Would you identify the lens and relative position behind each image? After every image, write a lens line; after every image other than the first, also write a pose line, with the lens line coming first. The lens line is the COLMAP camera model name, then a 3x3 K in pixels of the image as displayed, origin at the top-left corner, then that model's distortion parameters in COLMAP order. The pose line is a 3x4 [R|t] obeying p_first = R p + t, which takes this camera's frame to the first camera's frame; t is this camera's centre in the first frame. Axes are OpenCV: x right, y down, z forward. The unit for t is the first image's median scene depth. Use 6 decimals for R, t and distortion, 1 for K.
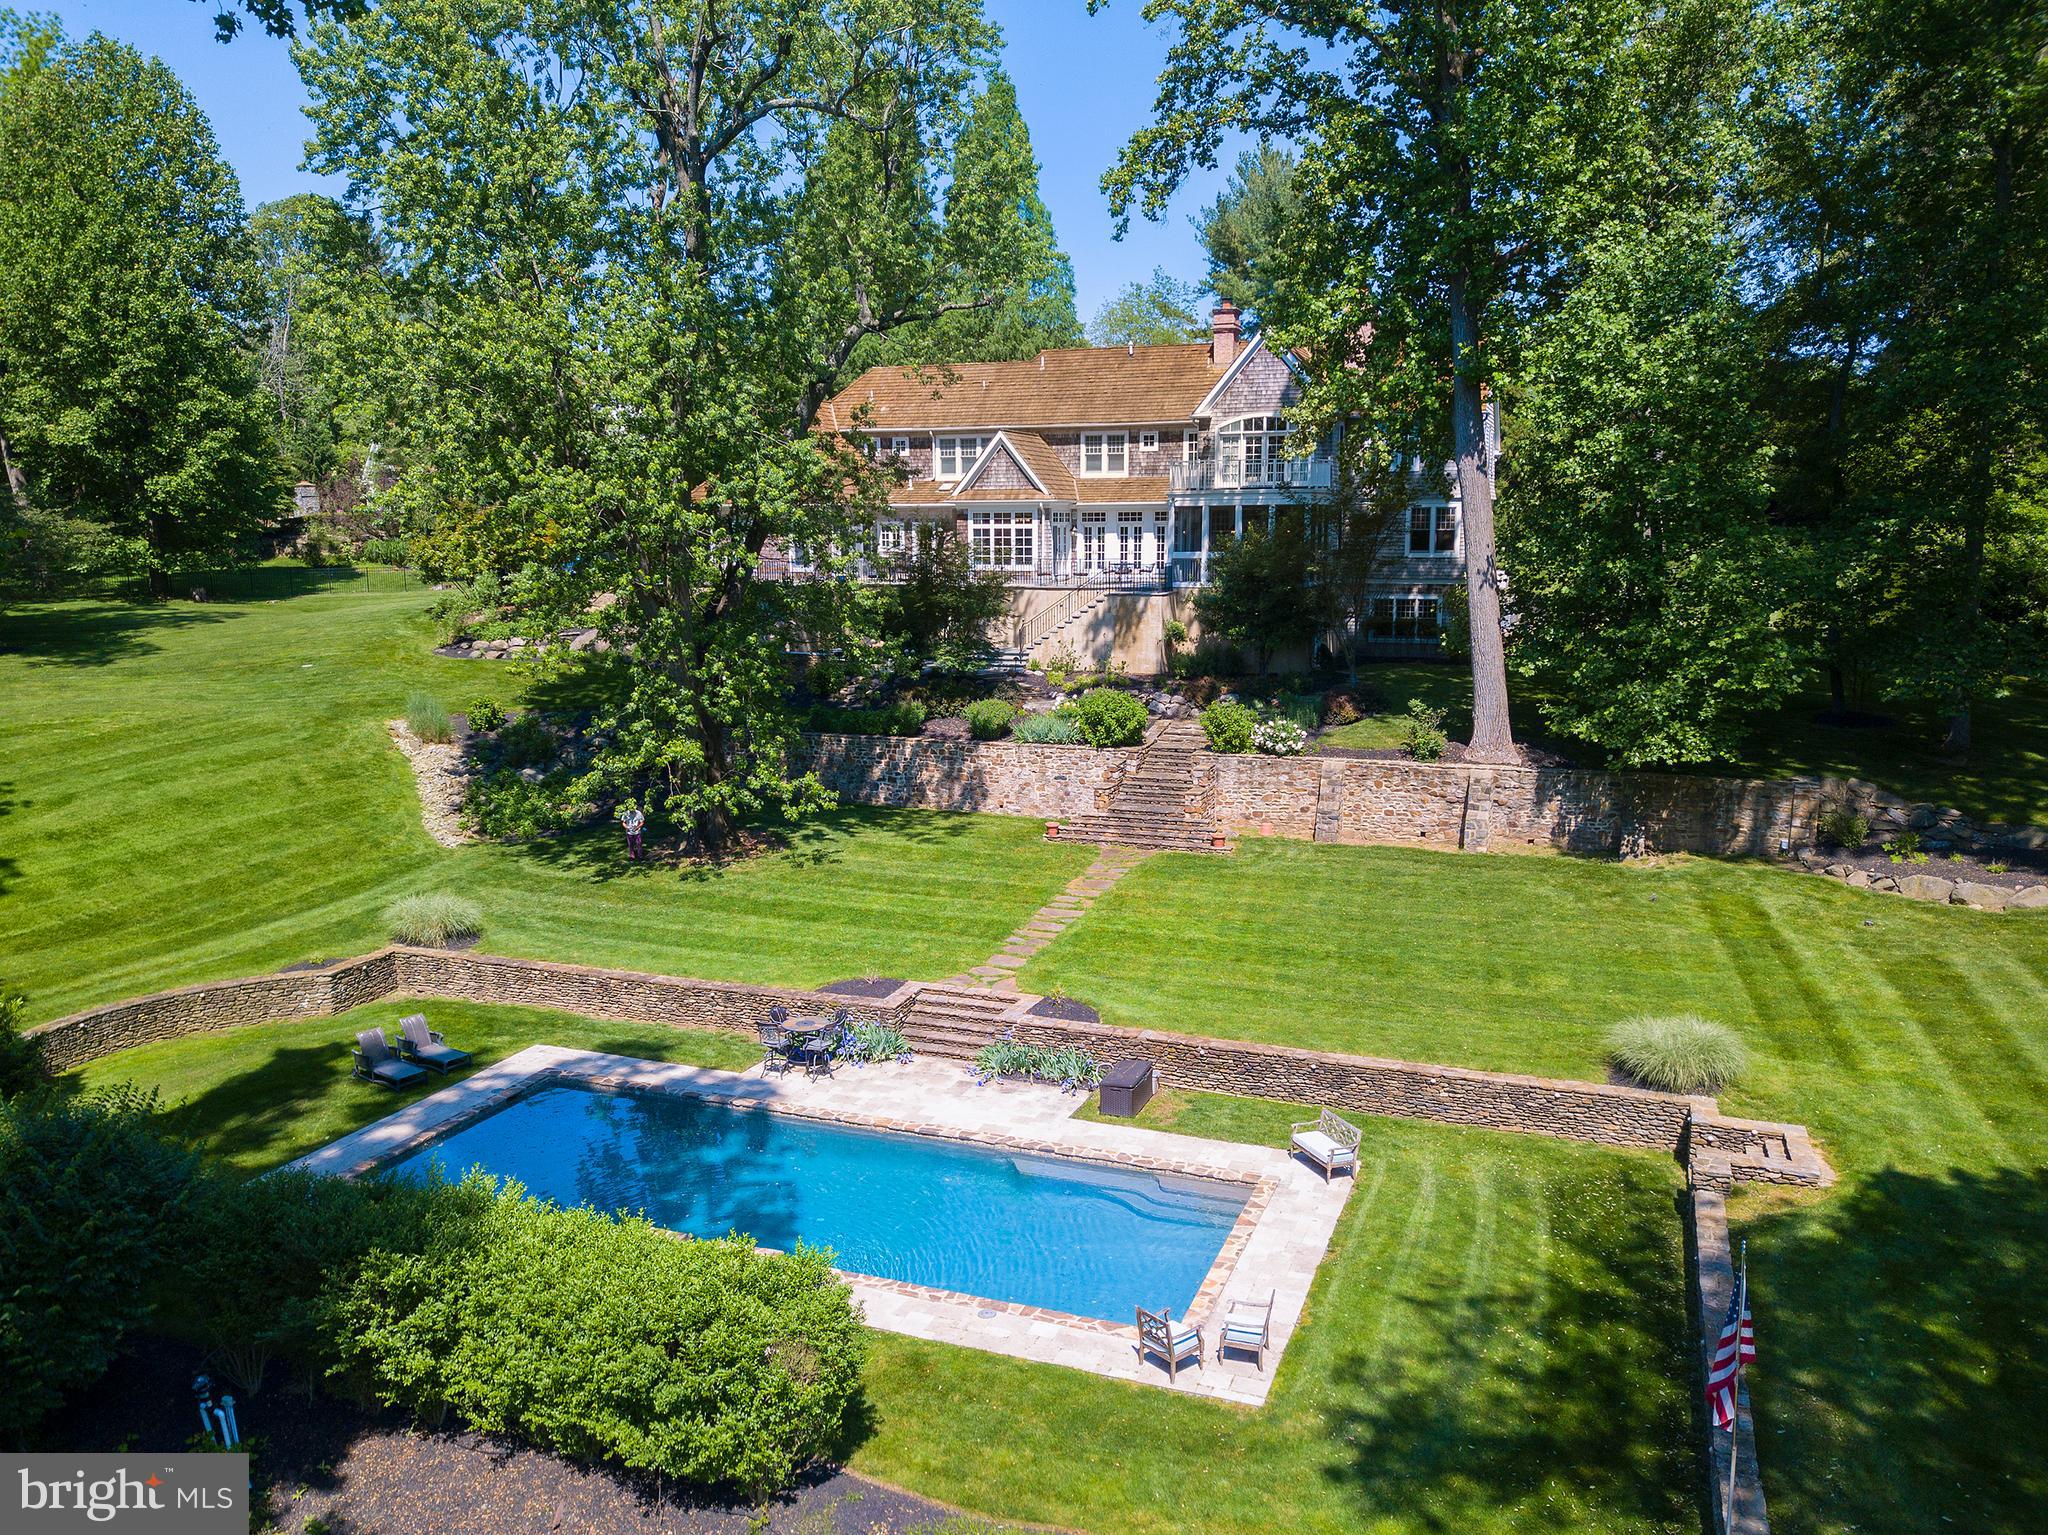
lens RADIAL K [[1559.3, 0, 1060.3], [0, 1559.3, 764.4], [0, 0, 1]] dist [0.204948, -0.001034]
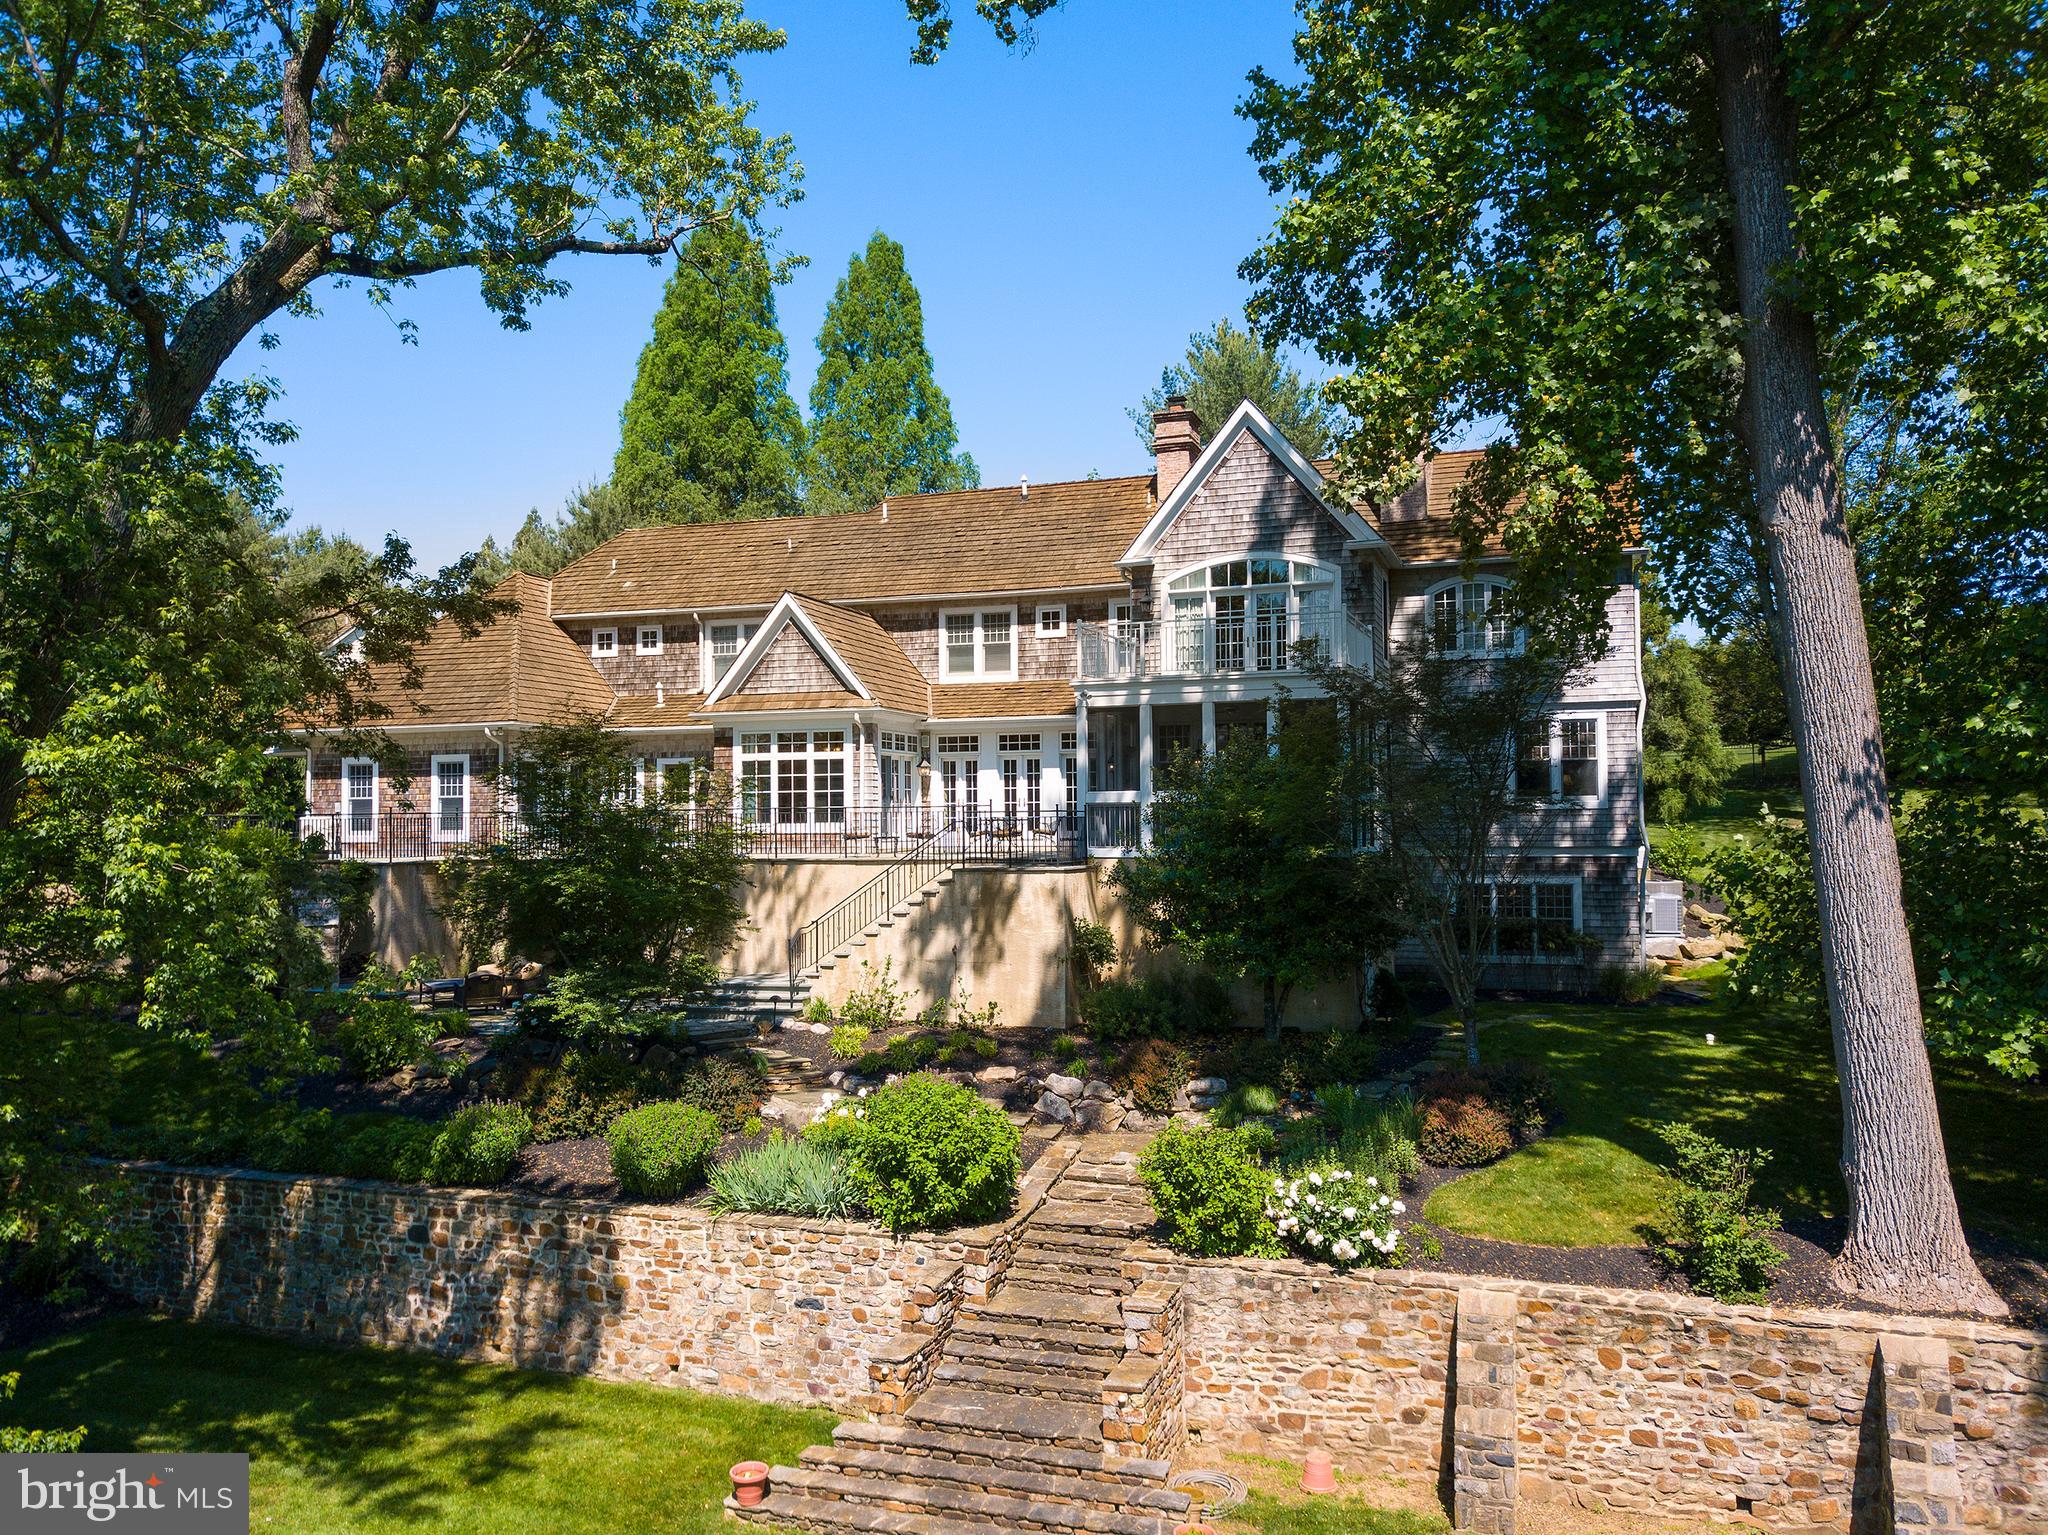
lens RADIAL K [[1564.5, 0, 1035.8], [0, 1564.5, 776.4], [0, 0, 1]] dist [0.047978, -0.010819]
pose [[0.999888, -0.004558, 0.014269, 0.045193], [0.007030, 0.983946, -0.178328, -0.044518], [-0.013227, 0.178408, 0.983868, 0.459537]]
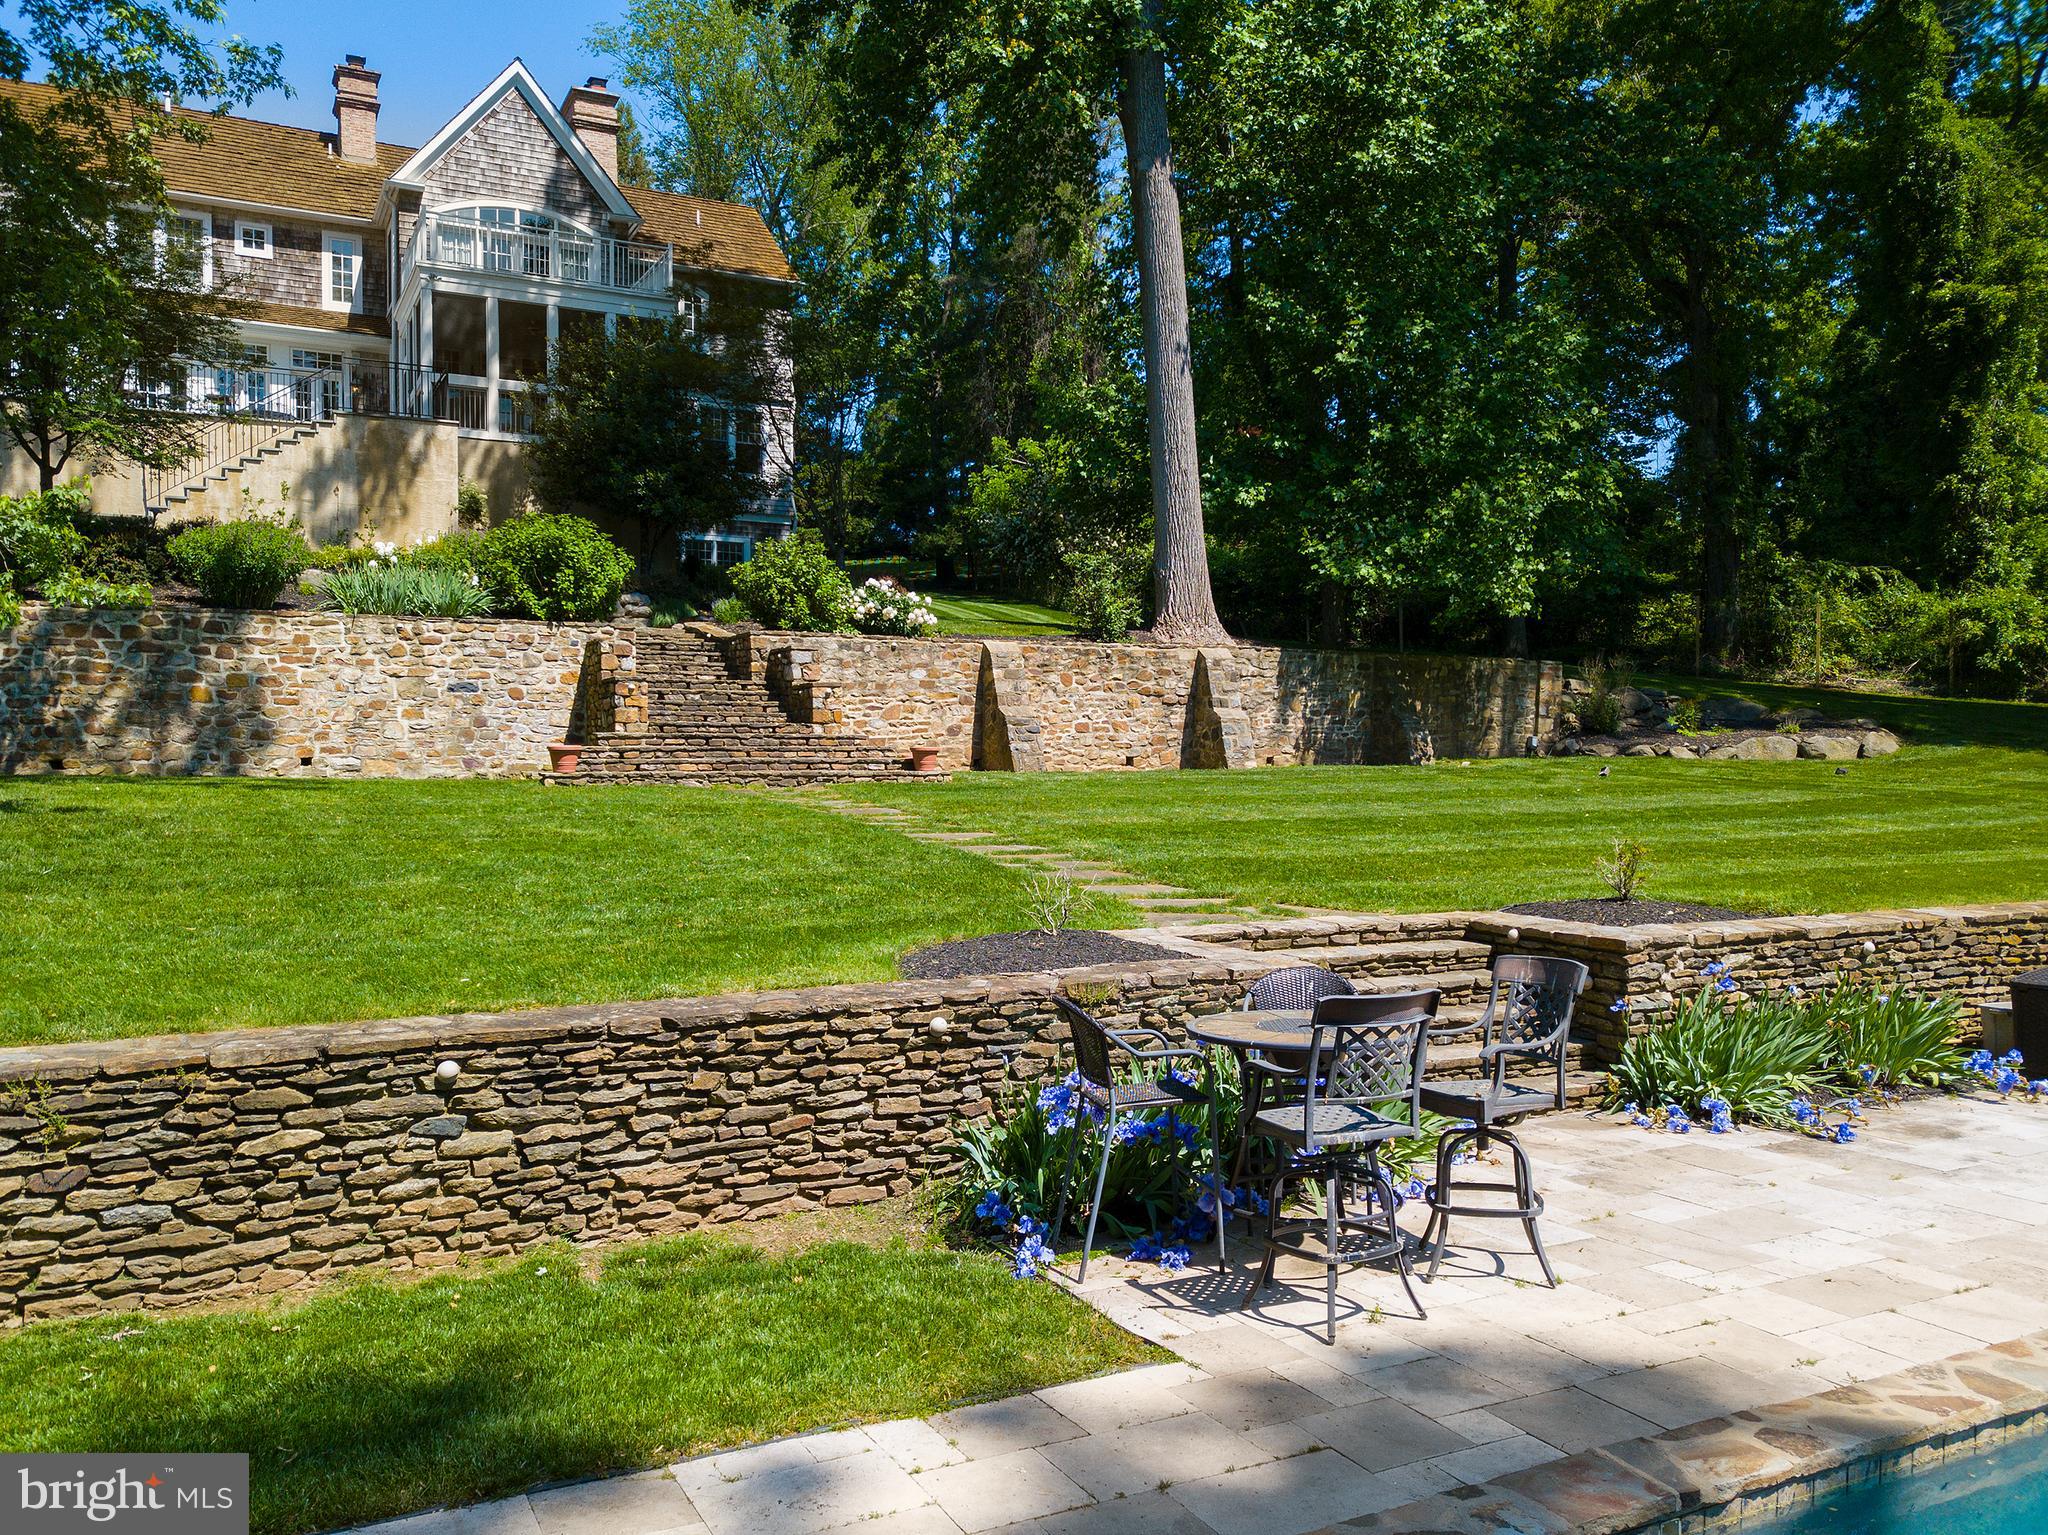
lens RADIAL K [[1553.2, 0, 1048.1], [0, 1553.2, 764.3], [0, 0, 1]] dist [-0.002454, -0.002649]
pose [[0.670089, -0.001617, 0.742279, -0.180117], [0.114043, 0.988349, -0.100799, 0.077972], [-0.733468, 0.152196, 0.662466, 0.475975]]
